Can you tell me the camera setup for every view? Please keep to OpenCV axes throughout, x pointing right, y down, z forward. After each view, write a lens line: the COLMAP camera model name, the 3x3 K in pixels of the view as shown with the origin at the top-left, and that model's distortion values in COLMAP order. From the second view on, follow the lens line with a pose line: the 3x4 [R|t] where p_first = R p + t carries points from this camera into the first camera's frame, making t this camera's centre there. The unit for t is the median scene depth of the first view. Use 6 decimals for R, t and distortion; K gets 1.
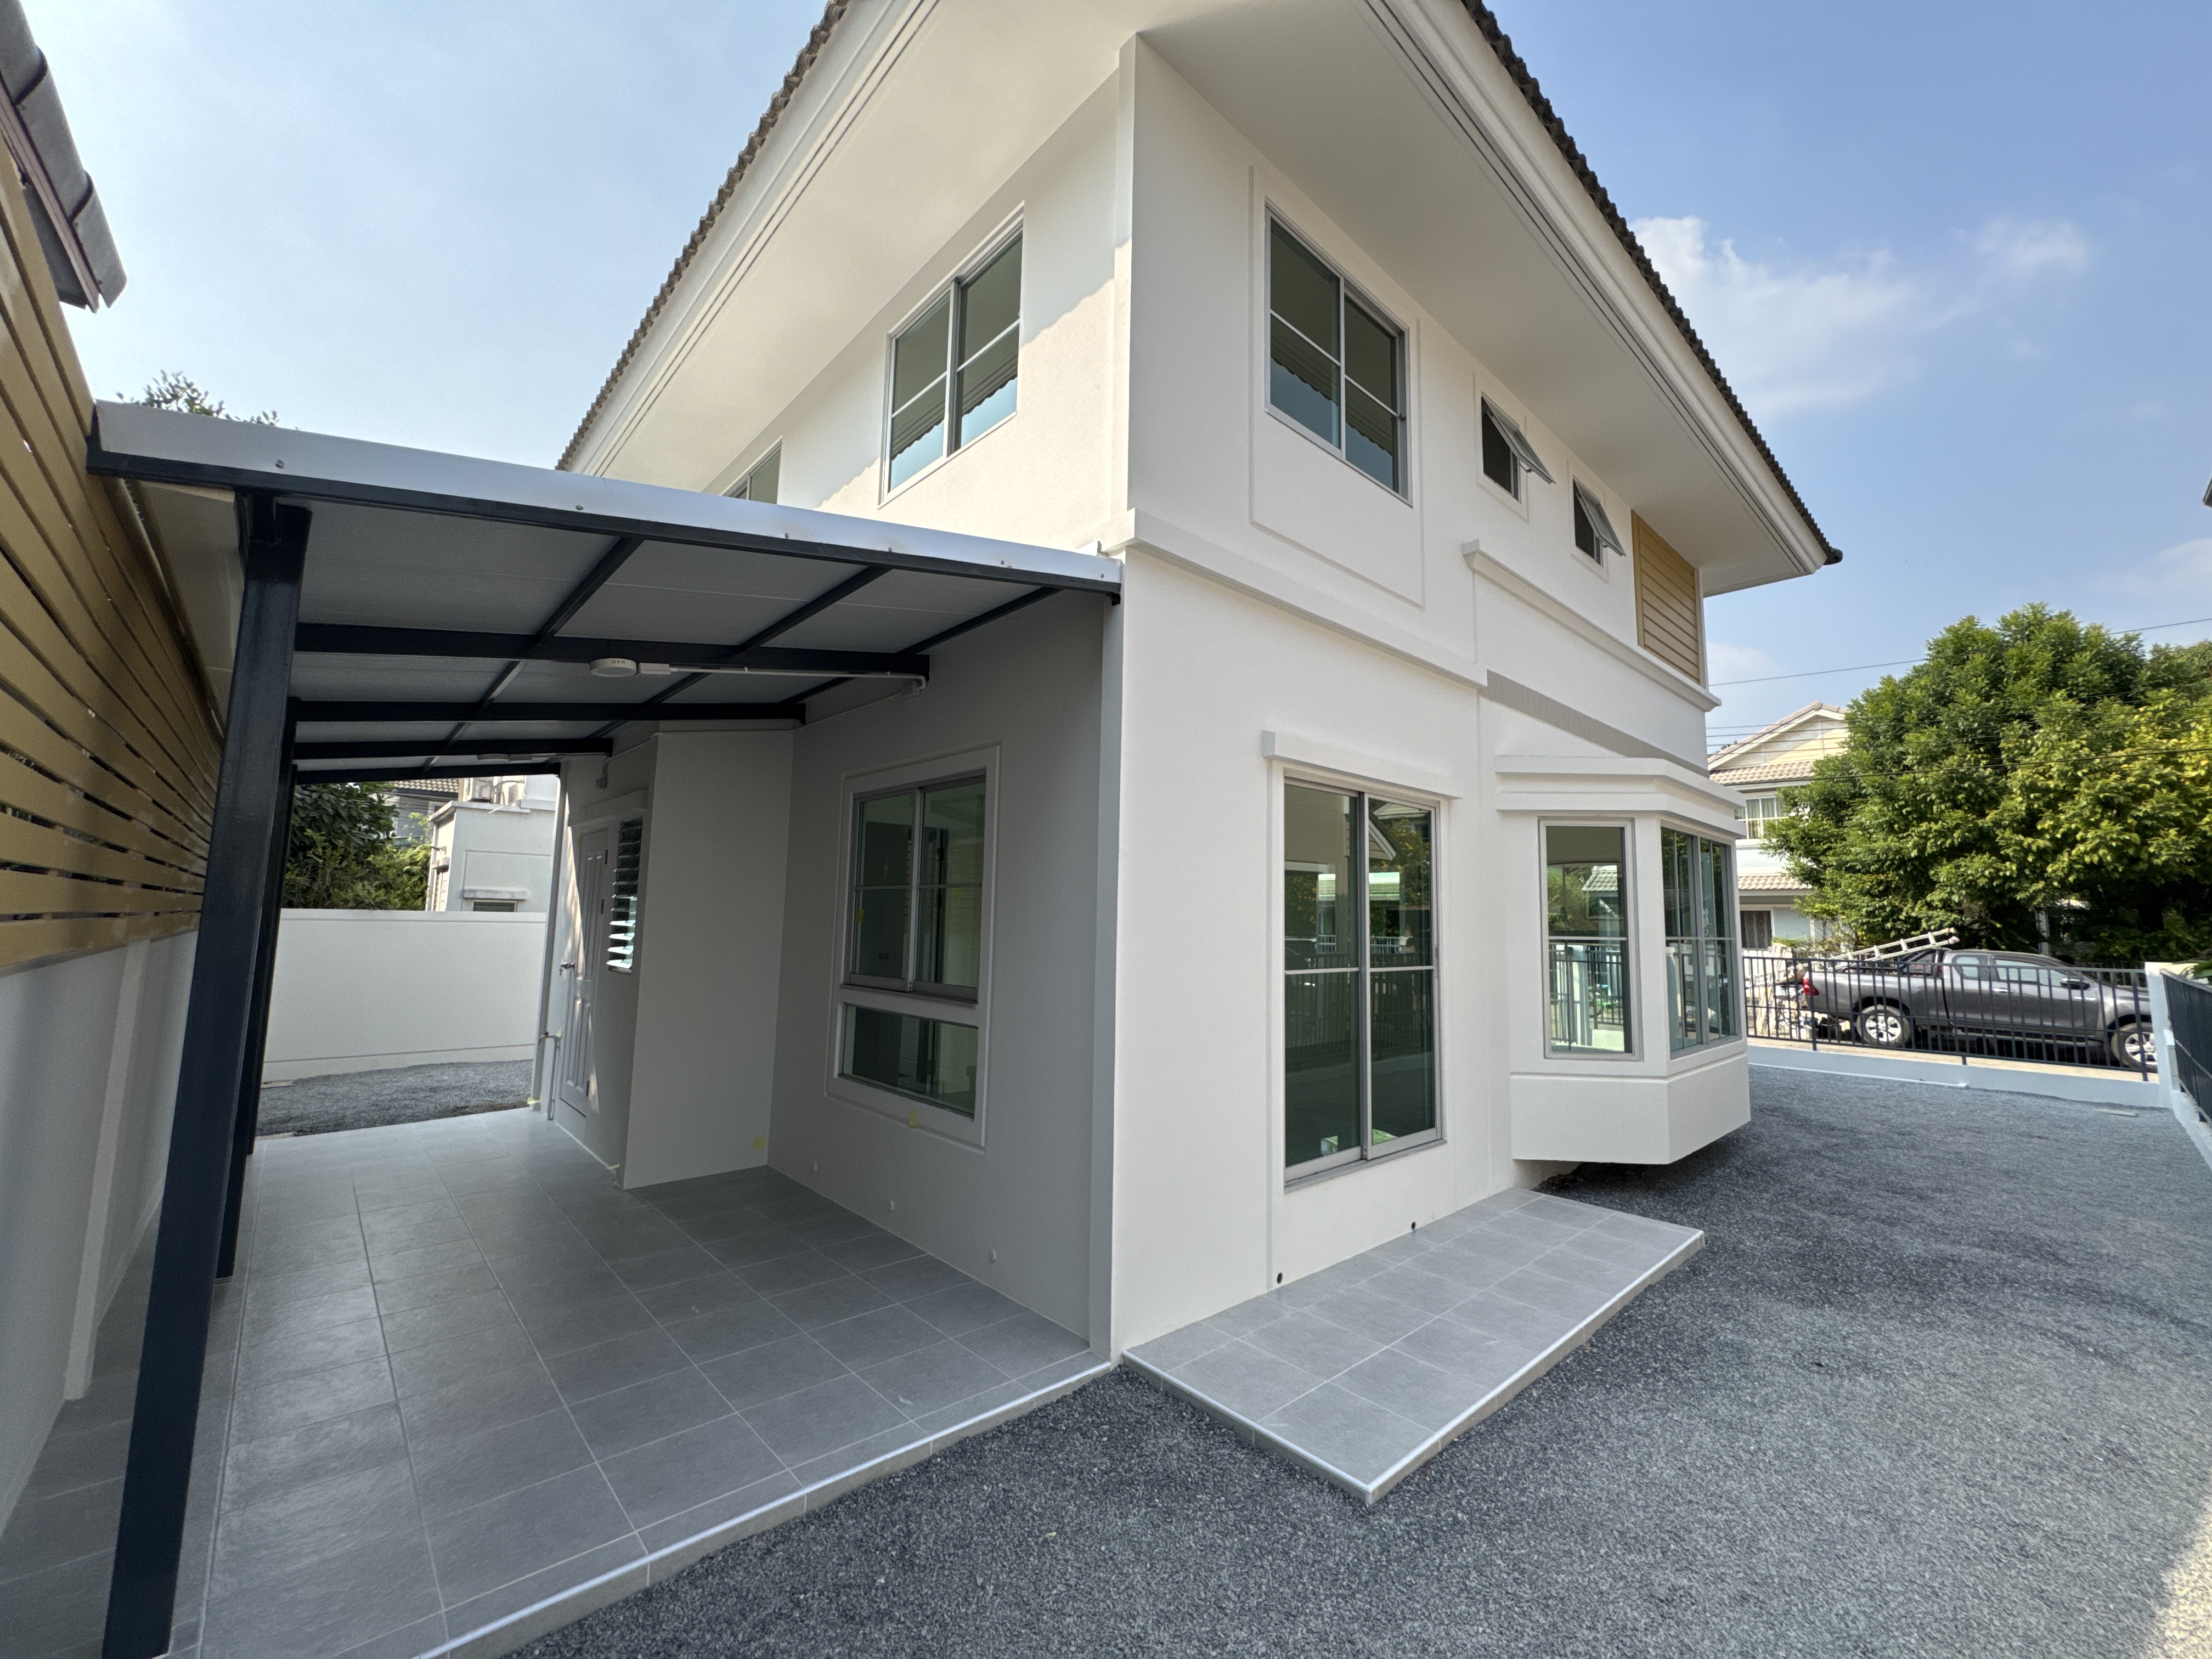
lens RADIAL K [[882.5, 0, 1102.5], [0, 882.5, 828.0], [0, 0, 1]] dist [0.000238, 0.000483]
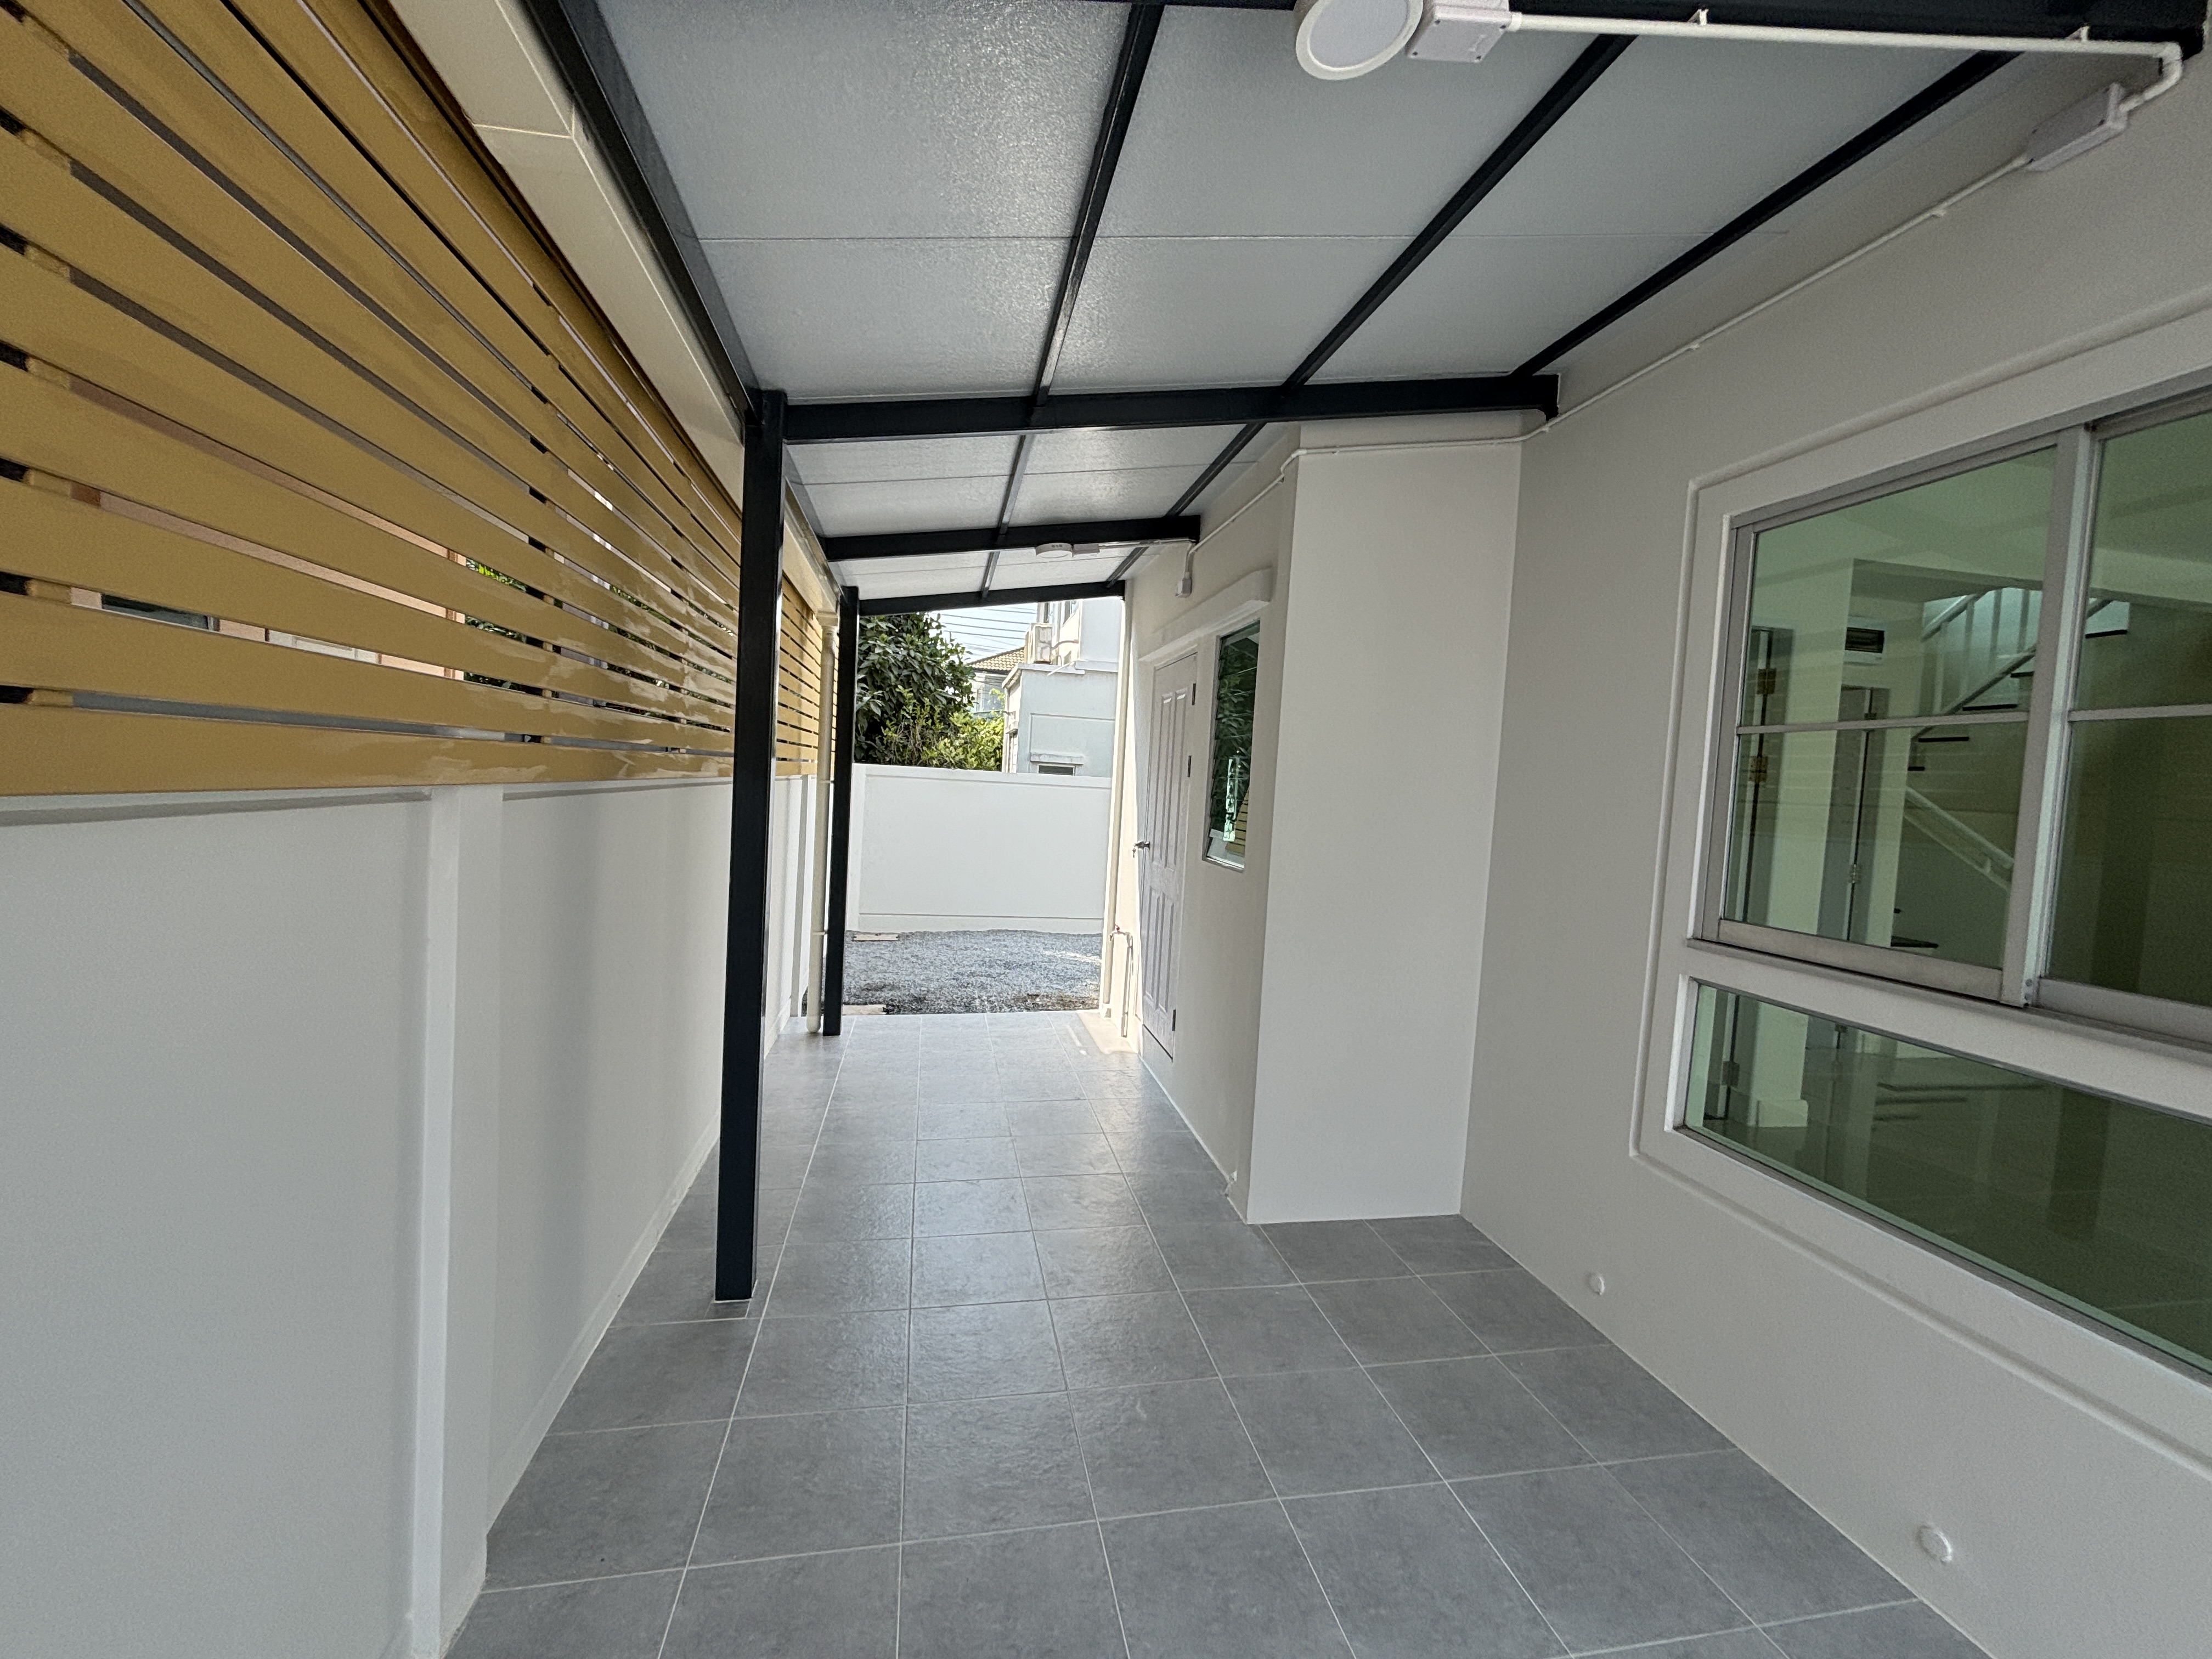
lens RADIAL K [[885.6, 0, 1104.1], [0, 885.6, 826.9], [0, 0, 1]] dist [-0.000942, 0.000174]
pose [[0.855044, 0.055892, -0.515534, -0.183383], [0.014943, 0.991106, 0.132235, 0.030092], [0.518340, -0.120771, 0.846604, 0.259190]]
